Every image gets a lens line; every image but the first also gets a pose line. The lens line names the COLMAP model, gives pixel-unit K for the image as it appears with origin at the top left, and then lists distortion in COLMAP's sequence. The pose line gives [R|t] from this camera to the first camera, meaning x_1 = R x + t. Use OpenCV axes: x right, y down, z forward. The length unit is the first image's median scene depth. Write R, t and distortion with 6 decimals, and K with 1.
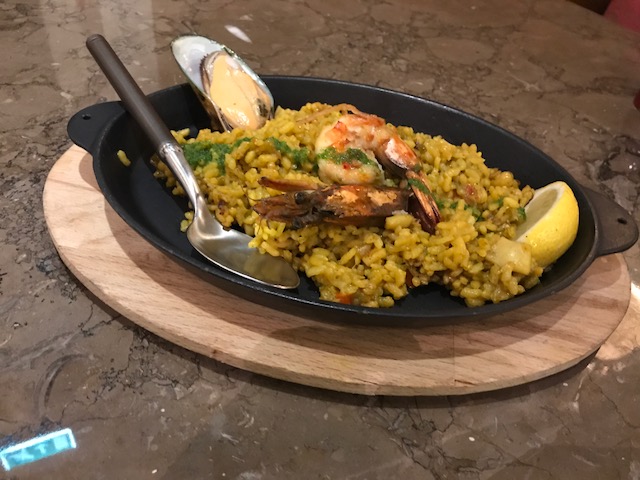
lens RADIAL K [[526.9, 0, 320.5], [0, 526.9, 240.5], [0, 0, 1]] dist [-0.045900, 0.027240]
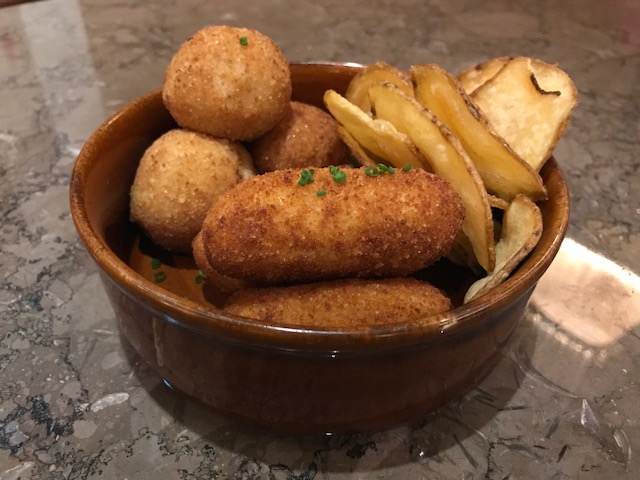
lens RADIAL K [[526.9, 0, 321.4], [0, 526.9, 238.8], [0, 0, 1]] dist [-0.045900, 0.027240]
pose [[0.986508, -0.147981, 0.070033, -0.125419], [0.150846, 0.987845, -0.037532, -0.050356], [-0.063628, 0.047590, 0.996838, 0.253764]]
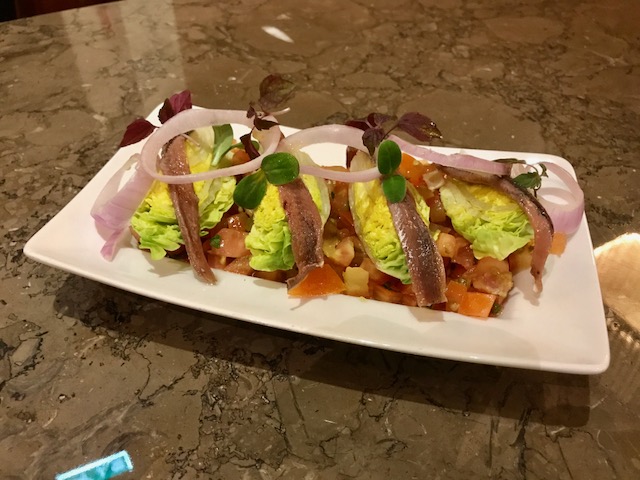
lens RADIAL K [[526.9, 0, 320.1], [0, 526.9, 239.6], [0, 0, 1]] dist [-0.045900, 0.027240]
pose [[0.994915, -0.074882, -0.067362, -0.053148], [0.074371, 0.997180, -0.010062, -0.026071], [0.067925, 0.005001, 0.997678, 0.104899]]
